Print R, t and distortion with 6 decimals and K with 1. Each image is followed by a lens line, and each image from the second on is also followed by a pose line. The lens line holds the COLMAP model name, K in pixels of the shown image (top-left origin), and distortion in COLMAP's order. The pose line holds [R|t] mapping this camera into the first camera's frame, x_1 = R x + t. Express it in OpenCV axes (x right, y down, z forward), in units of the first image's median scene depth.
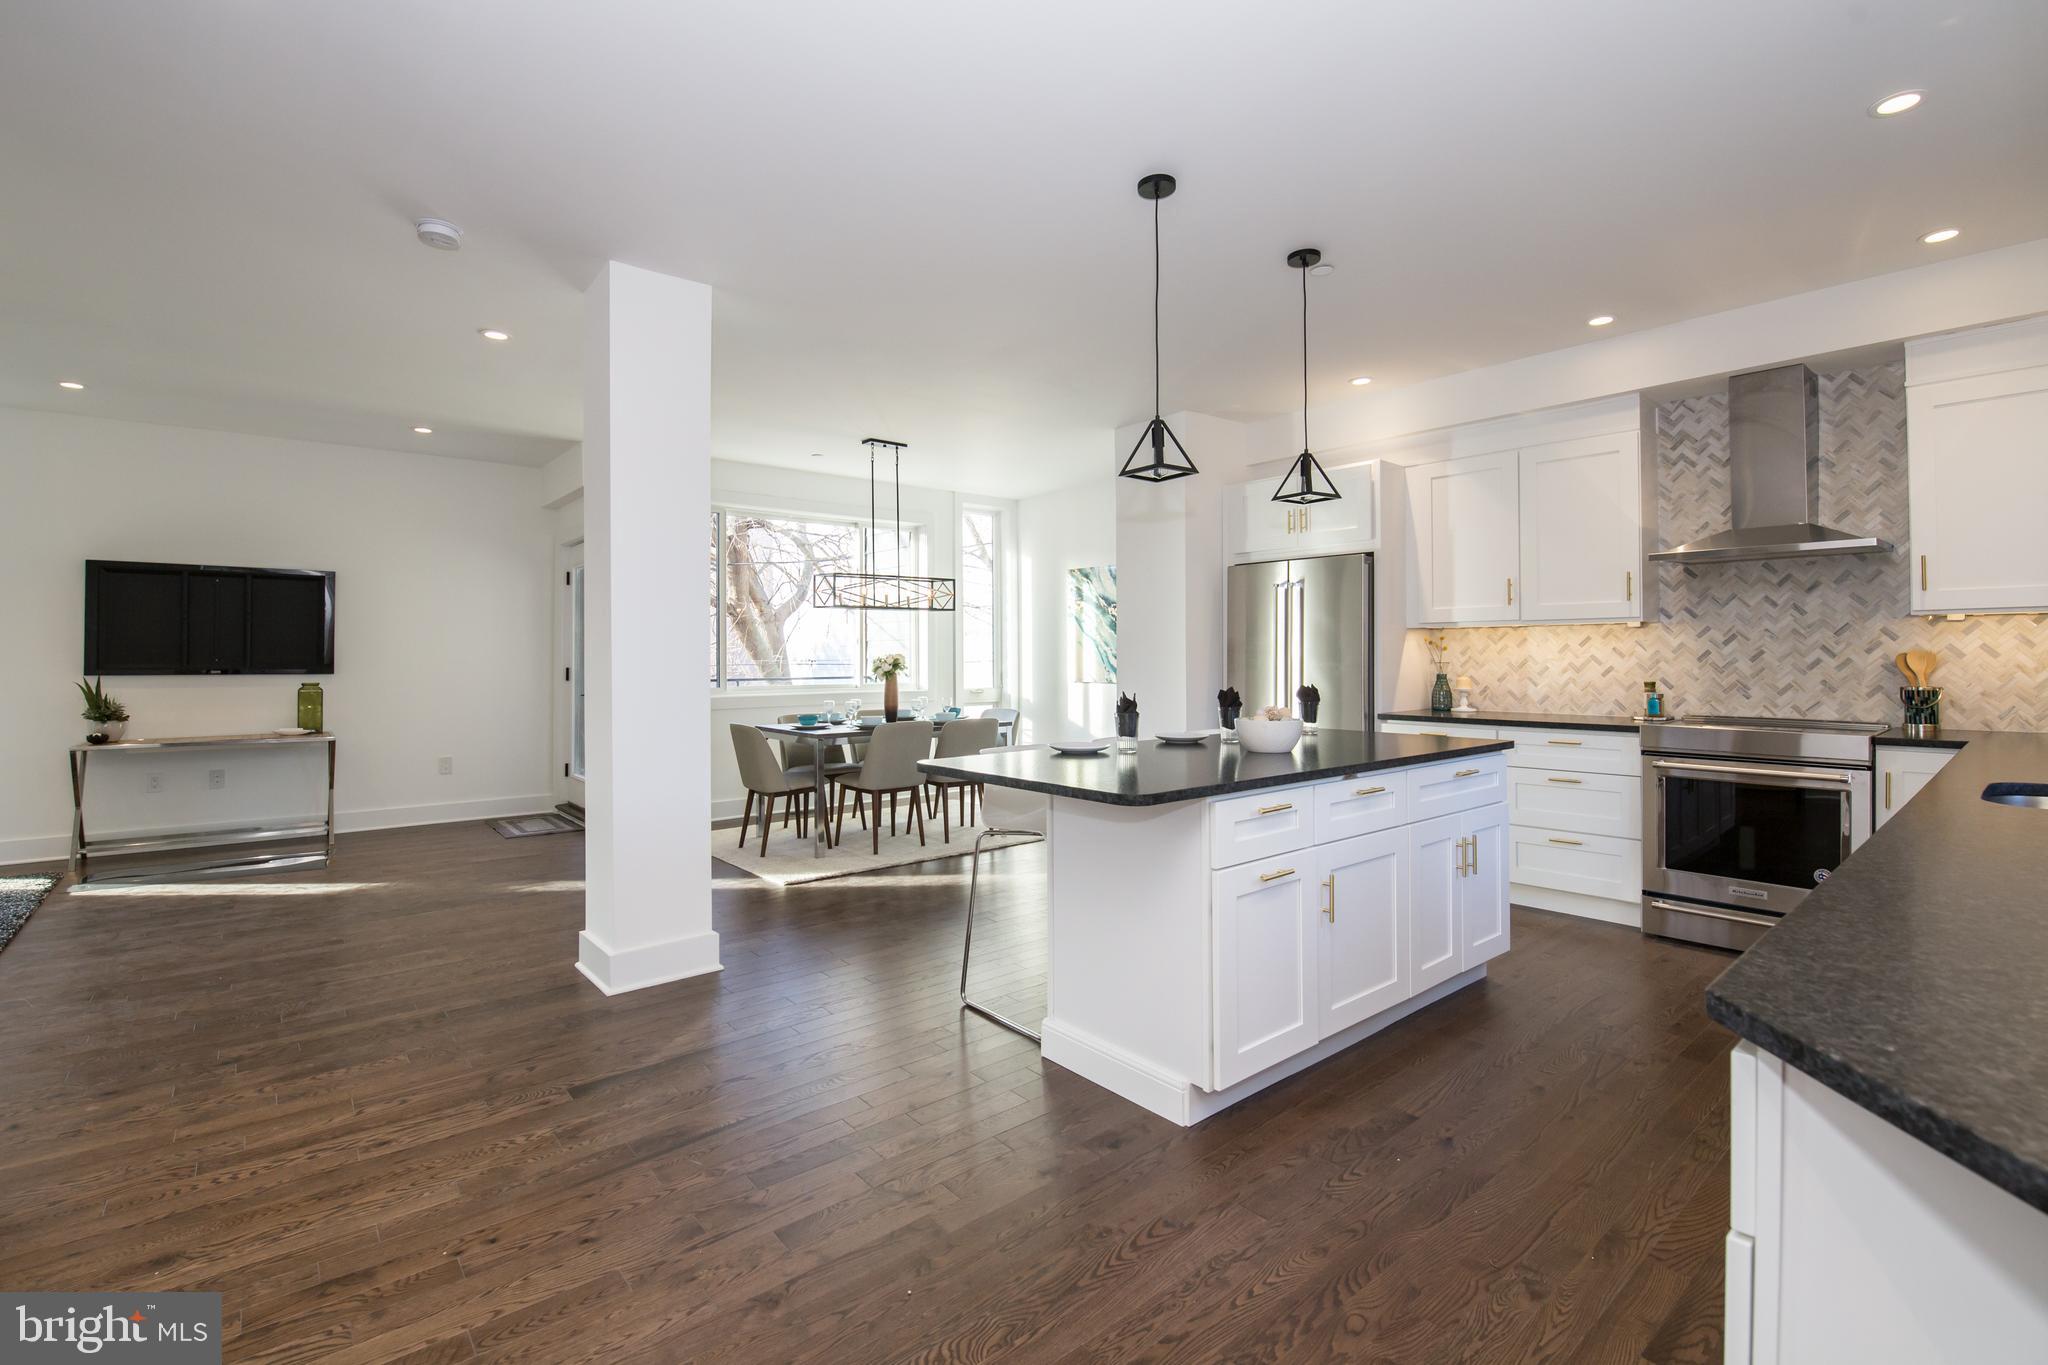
lens RADIAL K [[898.1, 0, 1015.4], [0, 898.1, 645.1], [0, 0, 1]] dist [-0.008073, -0.006697]
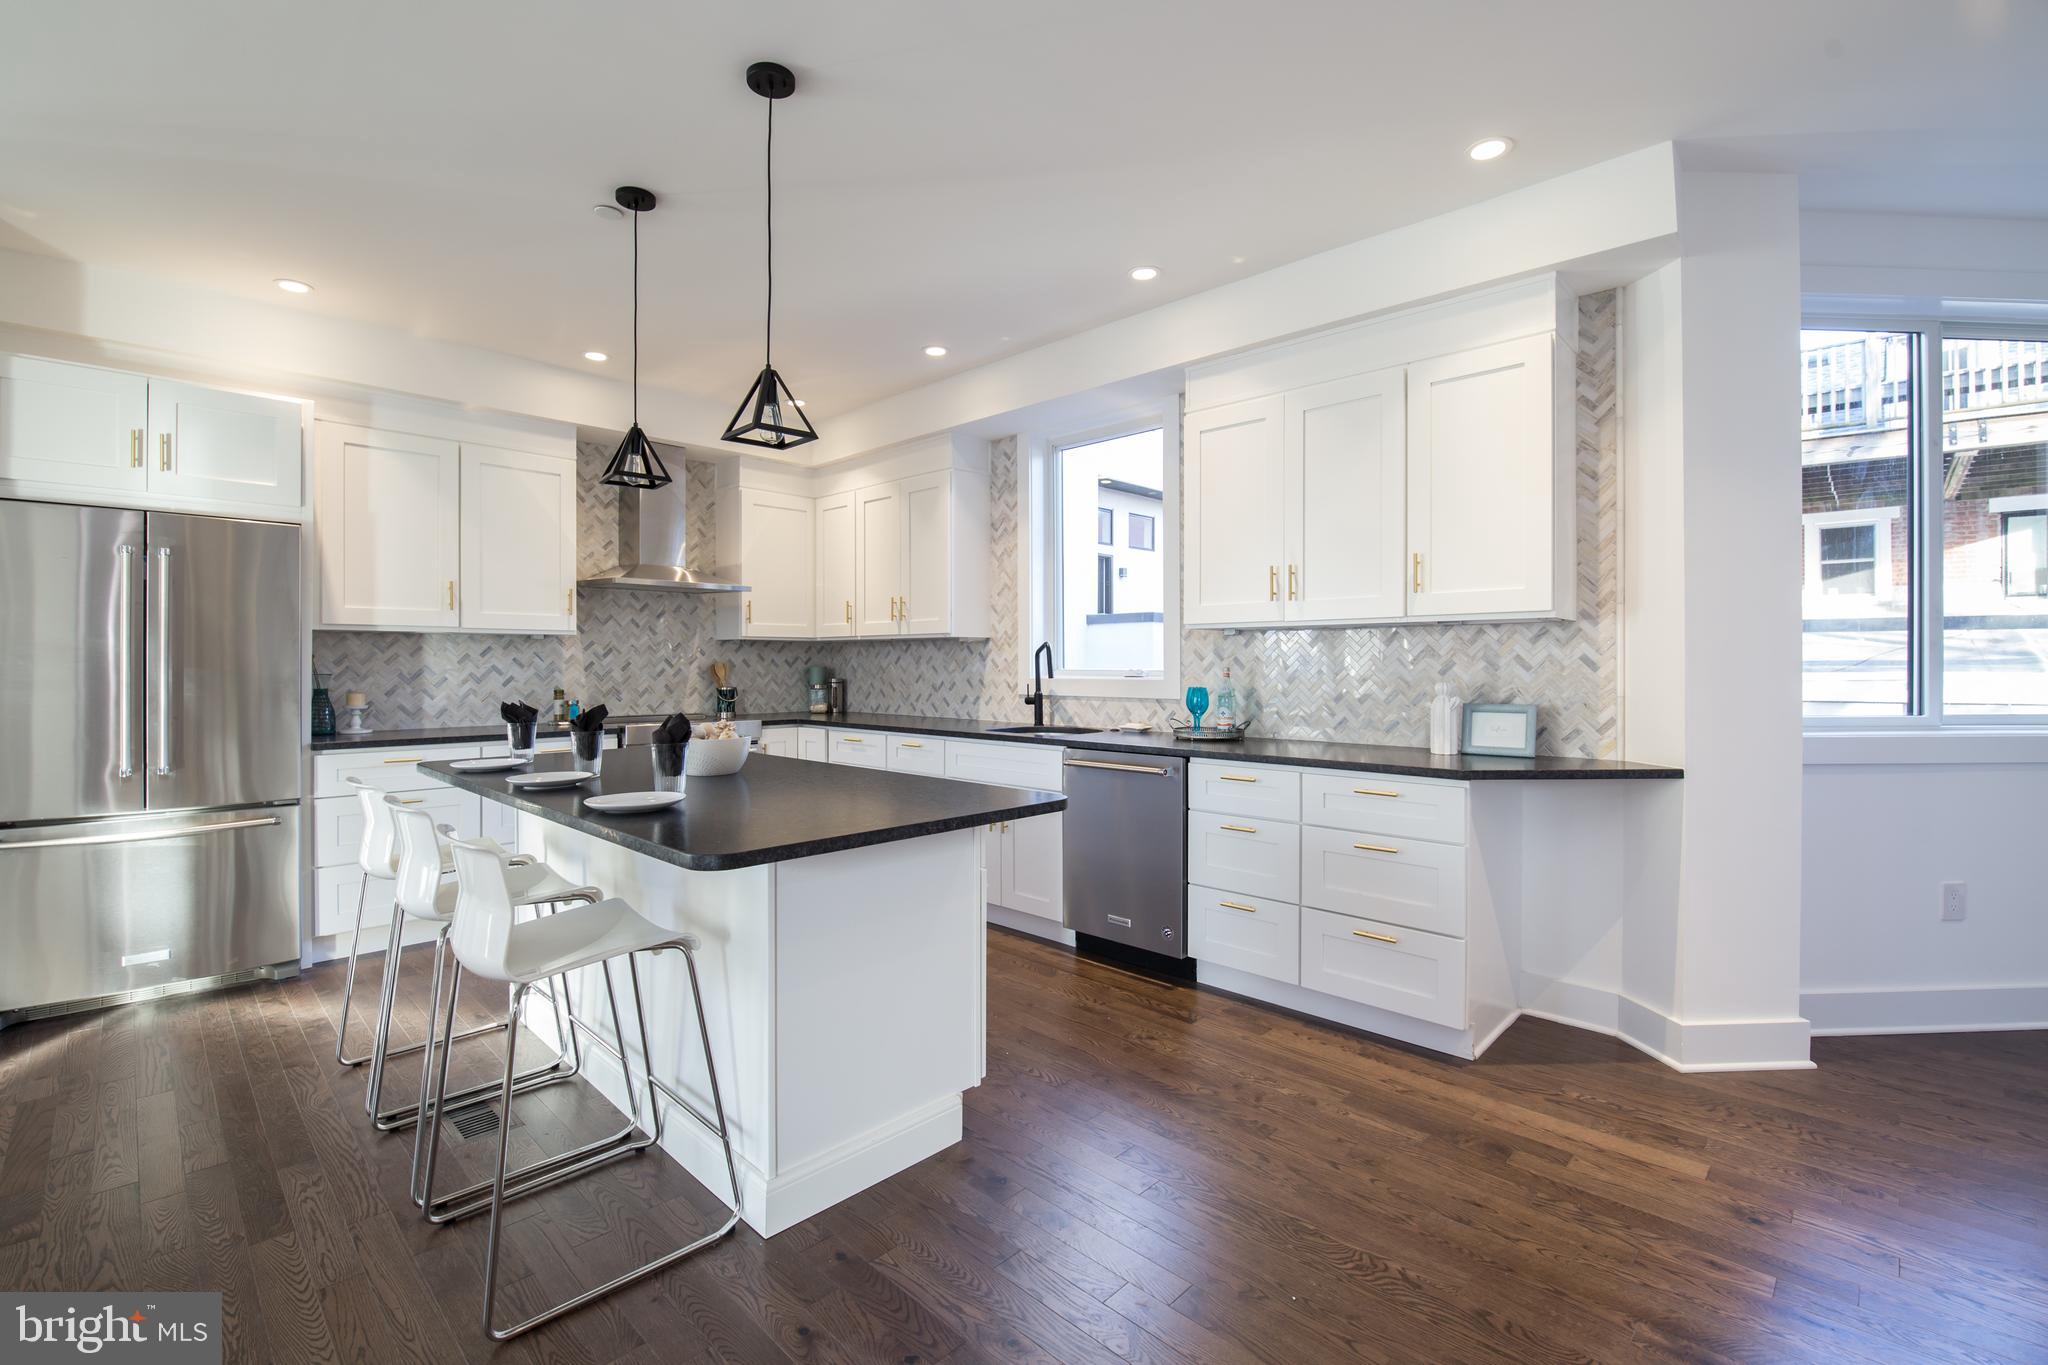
lens RADIAL K [[898.1, 0, 997.6], [0, 898.1, 657.8], [0, 0, 1]] dist [-0.008073, -0.006697]
pose [[-0.100149, 0.010166, 0.994921, -0.466667], [-0.011903, 0.999864, -0.011415, 0.008233], [-0.994901, -0.012985, -0.100014, 0.617303]]
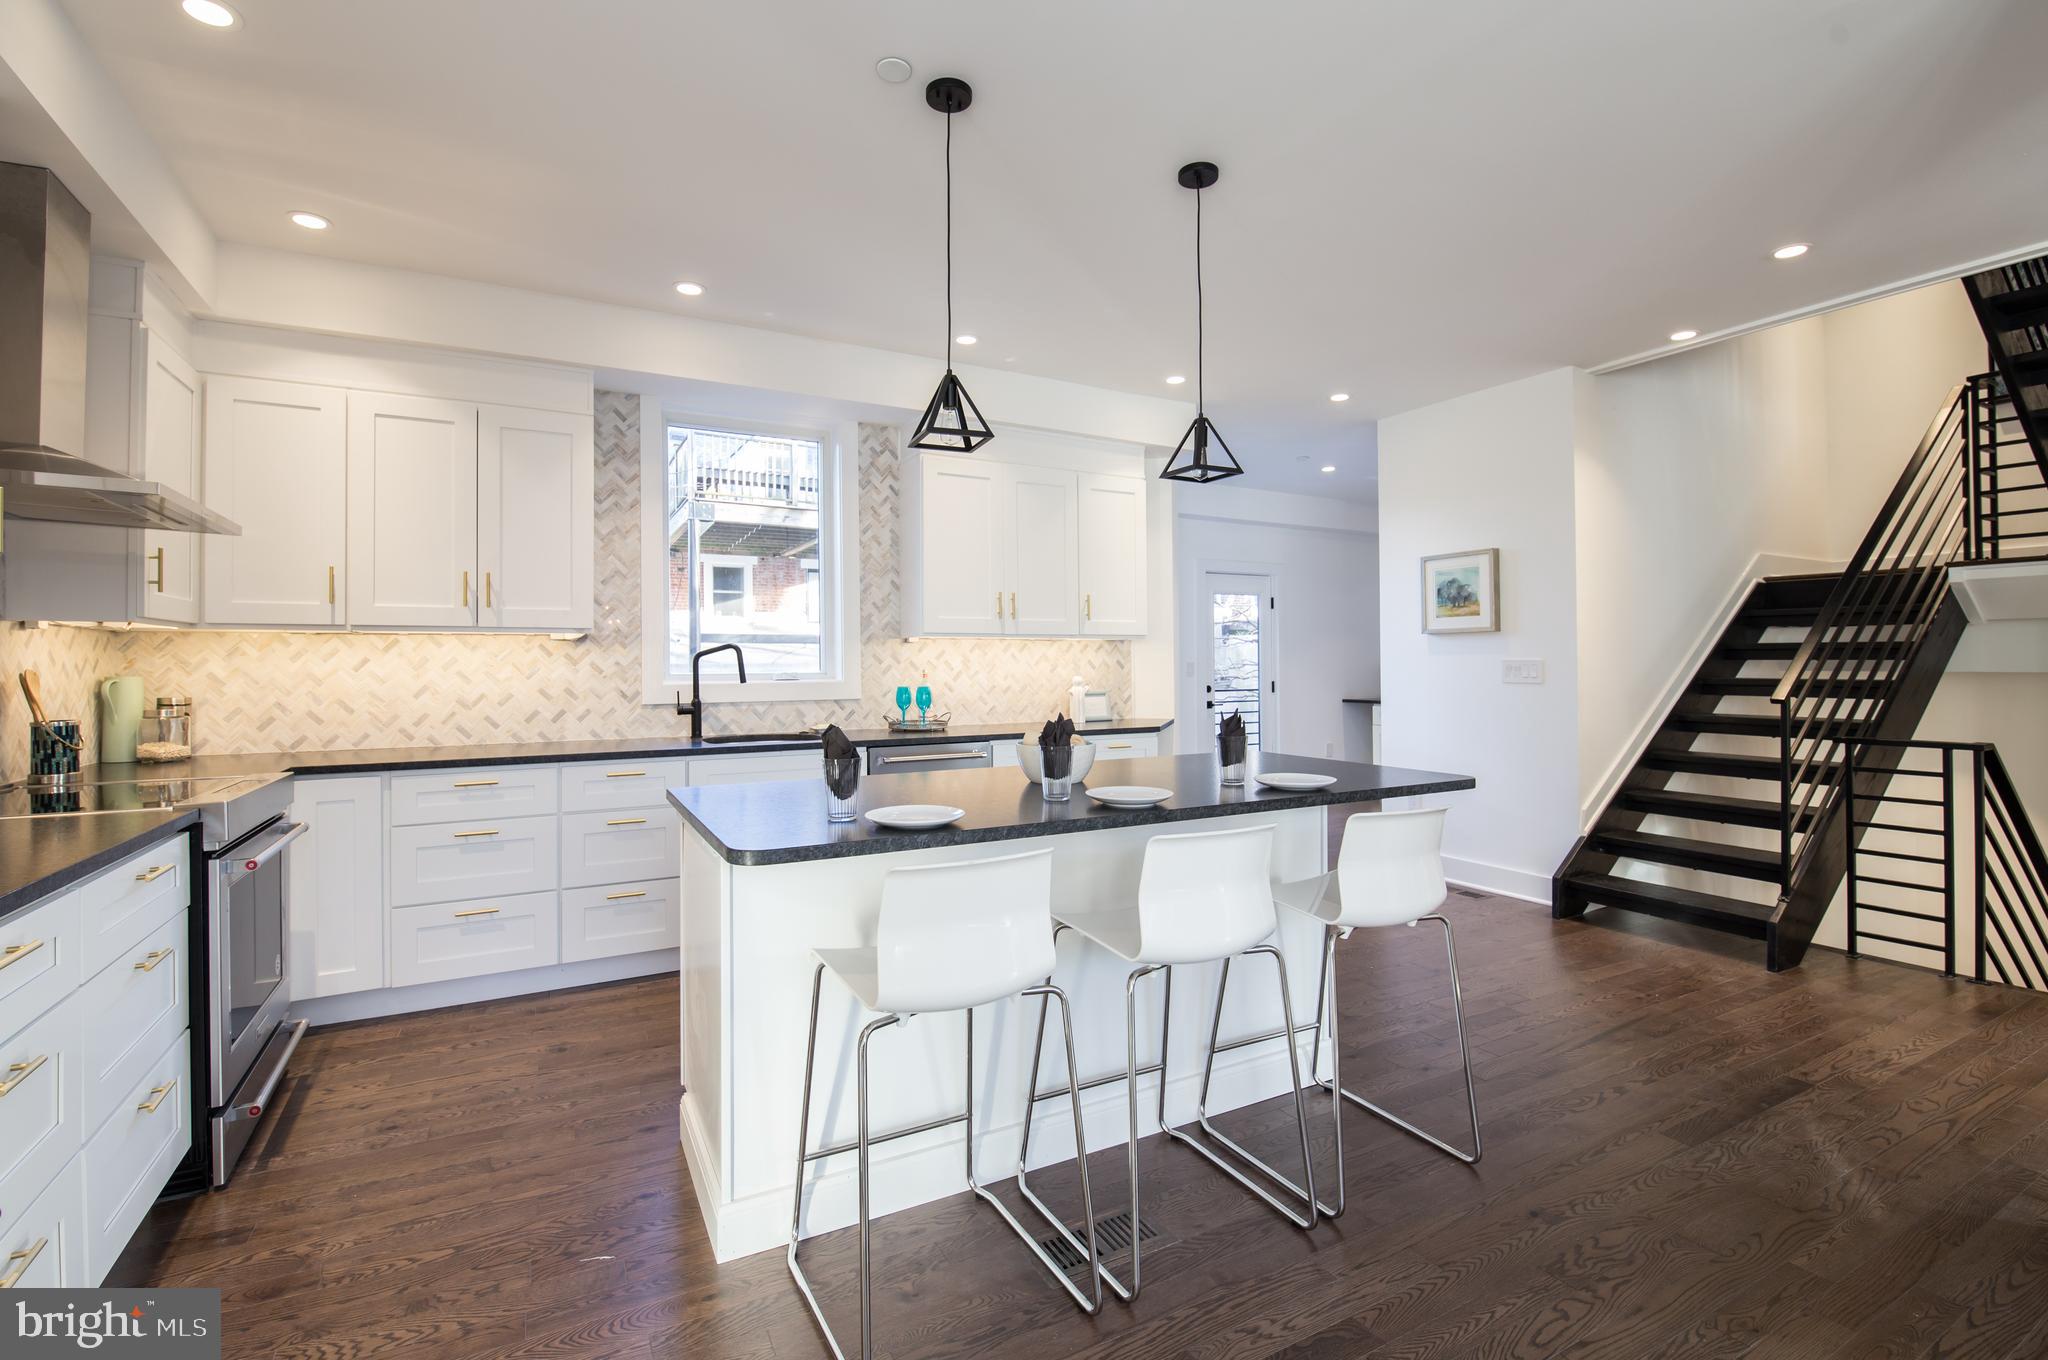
lens RADIAL K [[898.1, 0, 1034.6], [0, 898.1, 660.3], [0, 0, 1]] dist [-0.008073, -0.006697]
pose [[-0.984151, 0.009279, 0.177092, 0.110541], [0.006345, 0.999833, -0.017125, 0.013624], [-0.177221, -0.015730, -0.984045, 1.377563]]
